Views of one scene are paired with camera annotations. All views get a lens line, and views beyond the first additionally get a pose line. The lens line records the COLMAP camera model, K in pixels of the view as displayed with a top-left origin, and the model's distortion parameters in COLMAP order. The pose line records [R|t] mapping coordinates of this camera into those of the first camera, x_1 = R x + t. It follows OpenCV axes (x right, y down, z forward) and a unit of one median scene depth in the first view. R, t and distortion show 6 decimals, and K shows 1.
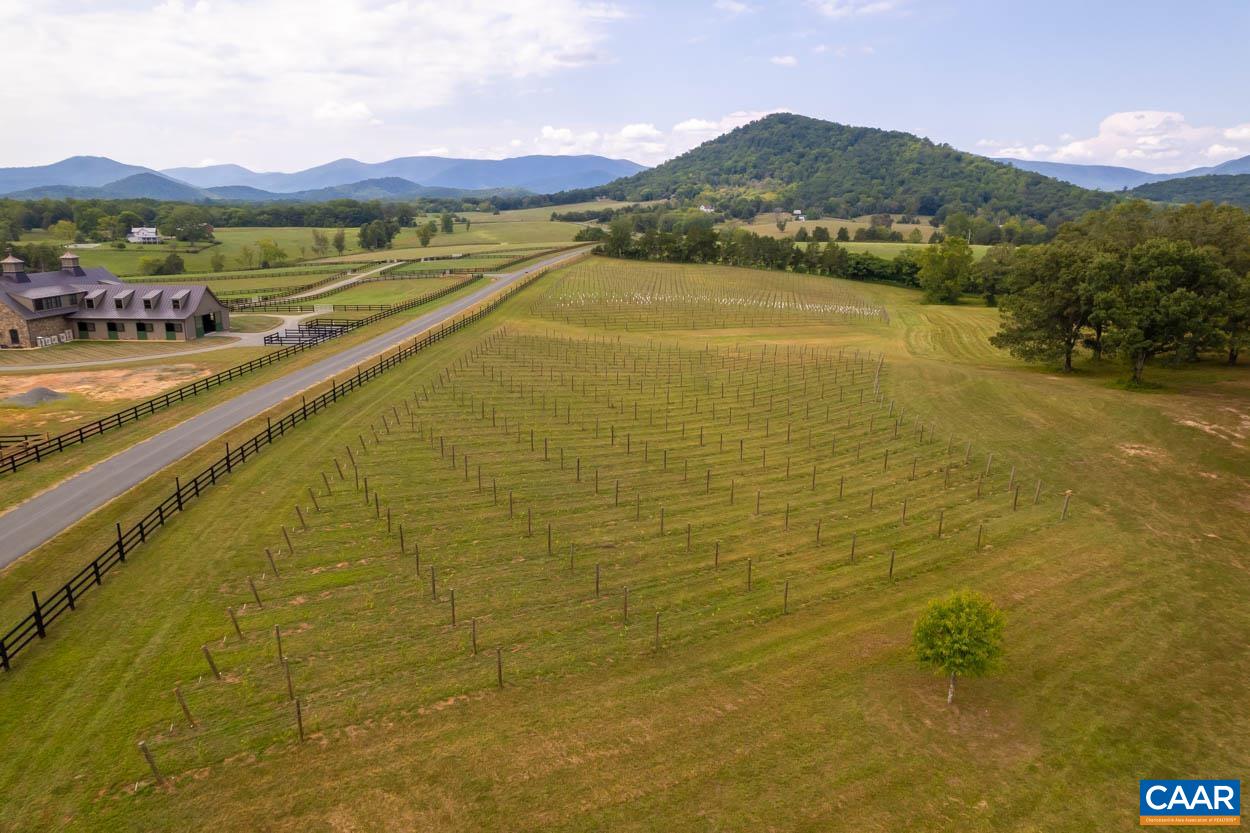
lens RADIAL K [[800.1, 0, 627.1], [0, 800.1, 418.2], [0, 0, 1]] dist [-0.078577, 0.073063]
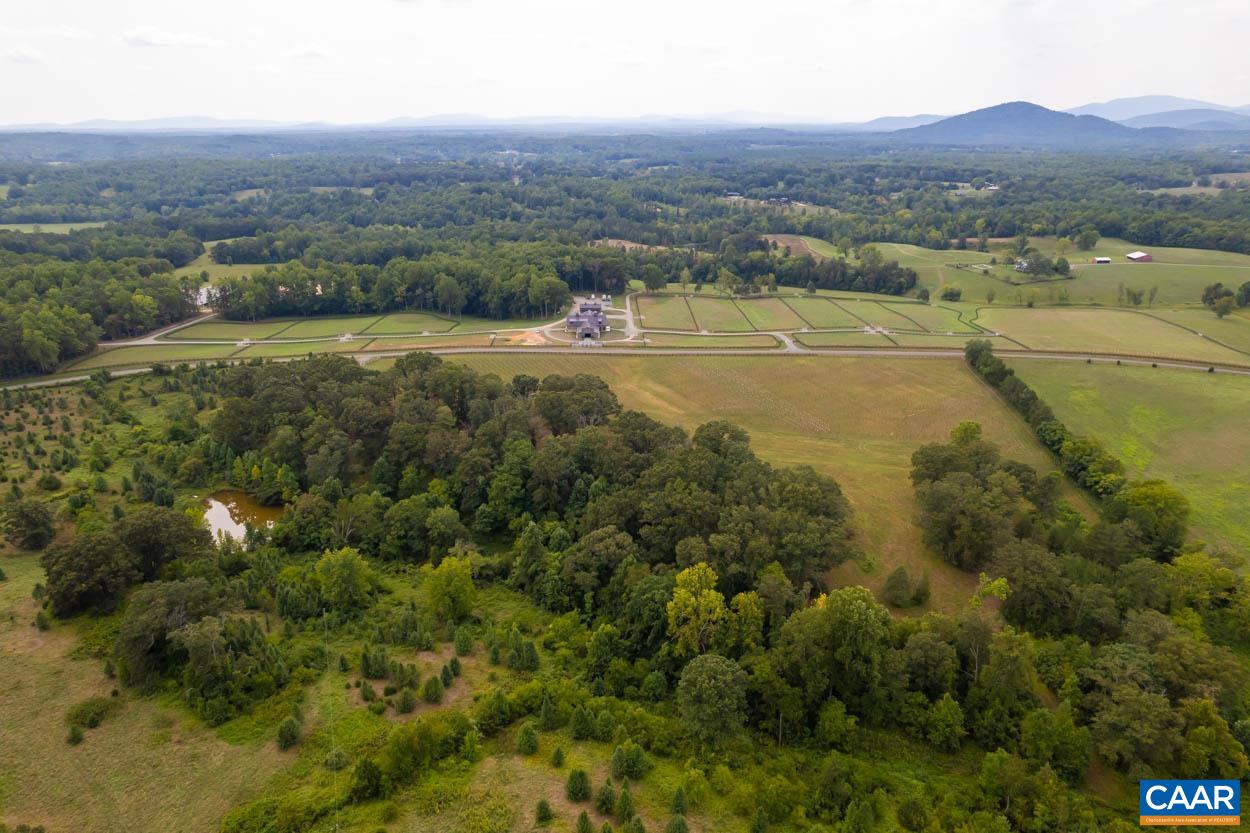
lens RADIAL K [[800.1, 0, 627.1], [0, 800.1, 418.2], [0, 0, 1]] dist [-0.078577, 0.073063]
pose [[0.036853, 0.347845, -0.936828, 0.384144], [-0.256196, 0.909422, 0.327591, -0.124930], [0.965922, 0.227939, 0.122632, 0.085832]]
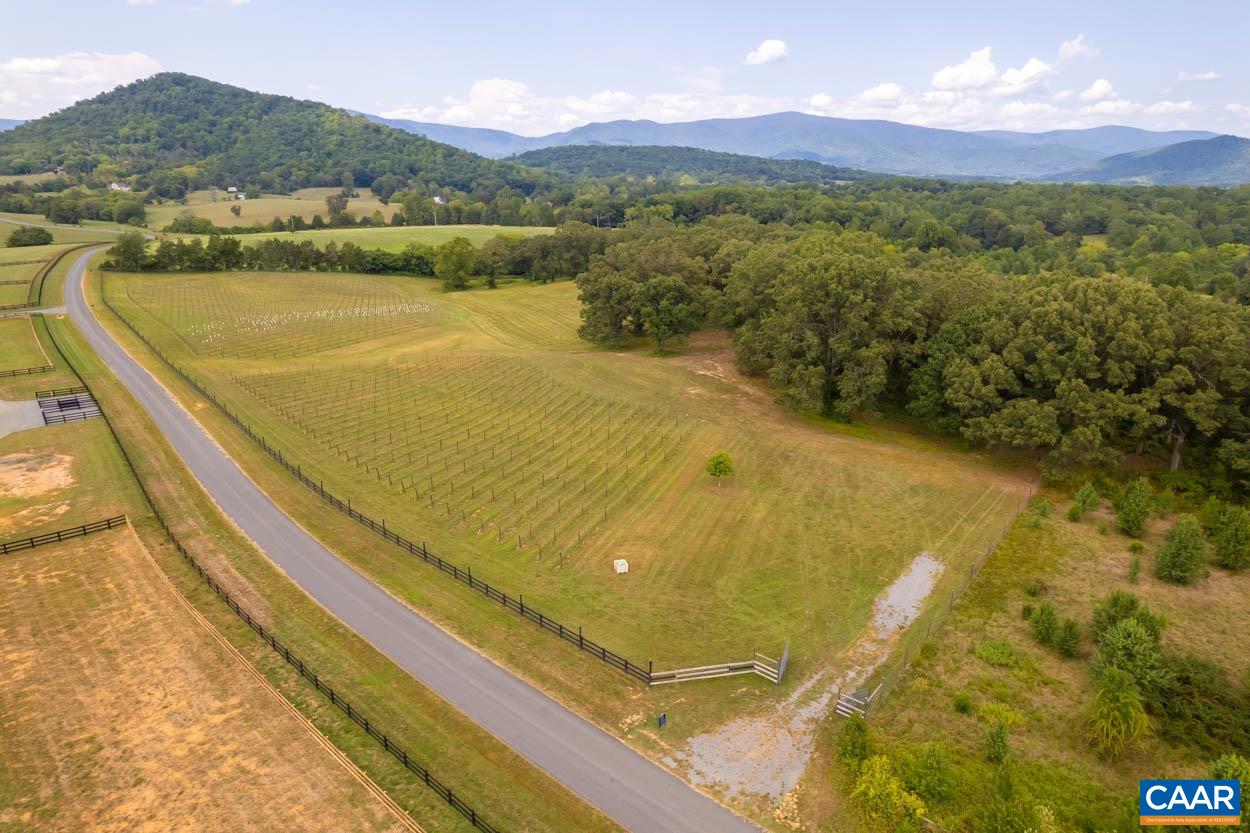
lens RADIAL K [[800.1, 0, 627.1], [0, 800.1, 418.2], [0, 0, 1]] dist [-0.078577, 0.073063]
pose [[0.768550, -0.190755, 0.610691, -0.050568], [0.161520, 0.981449, 0.103294, -0.008444], [-0.619066, 0.019252, 0.785103, -0.036432]]
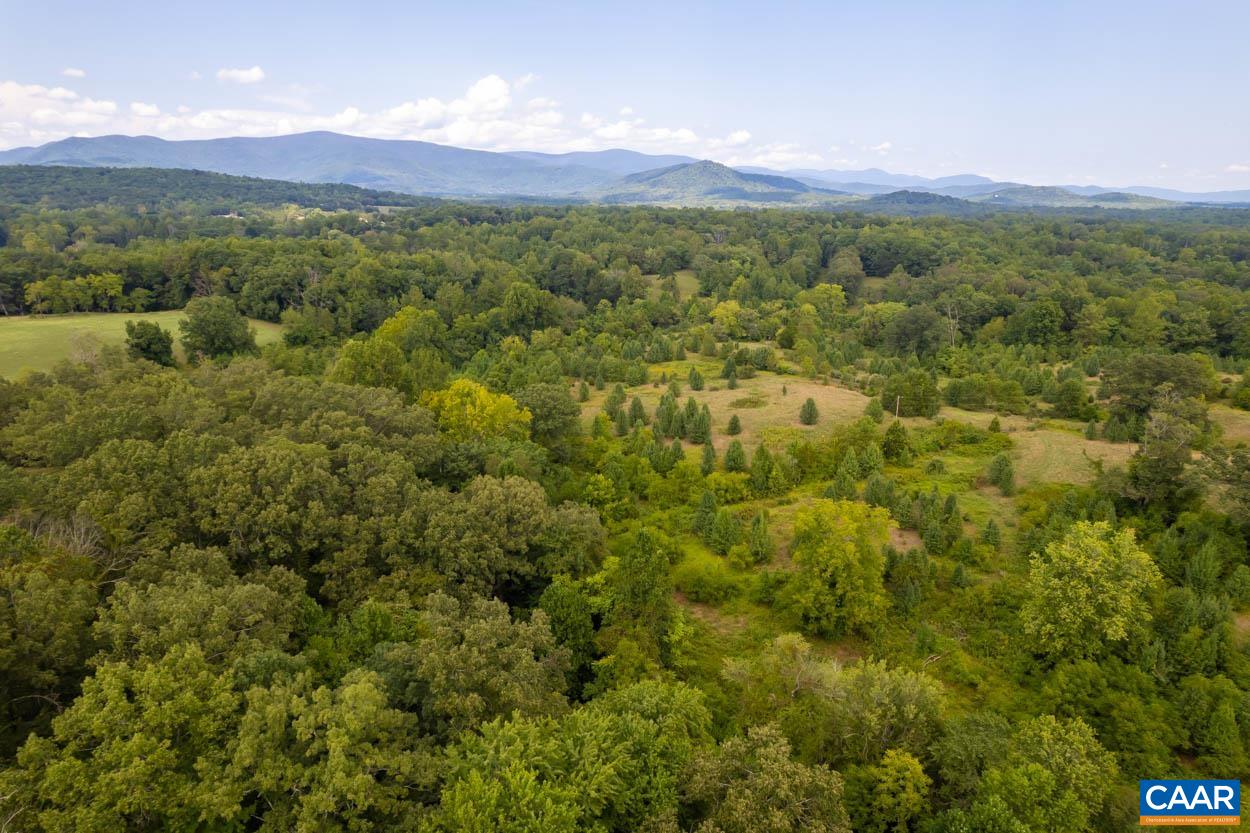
lens RADIAL K [[800.1, 0, 627.1], [0, 800.1, 418.2], [0, 0, 1]] dist [-0.078577, 0.073063]
pose [[0.329055, -0.260607, 0.907638, 0.089802], [0.238315, 0.952971, 0.187224, -0.043536], [-0.913744, 0.154697, 0.375686, 0.057835]]
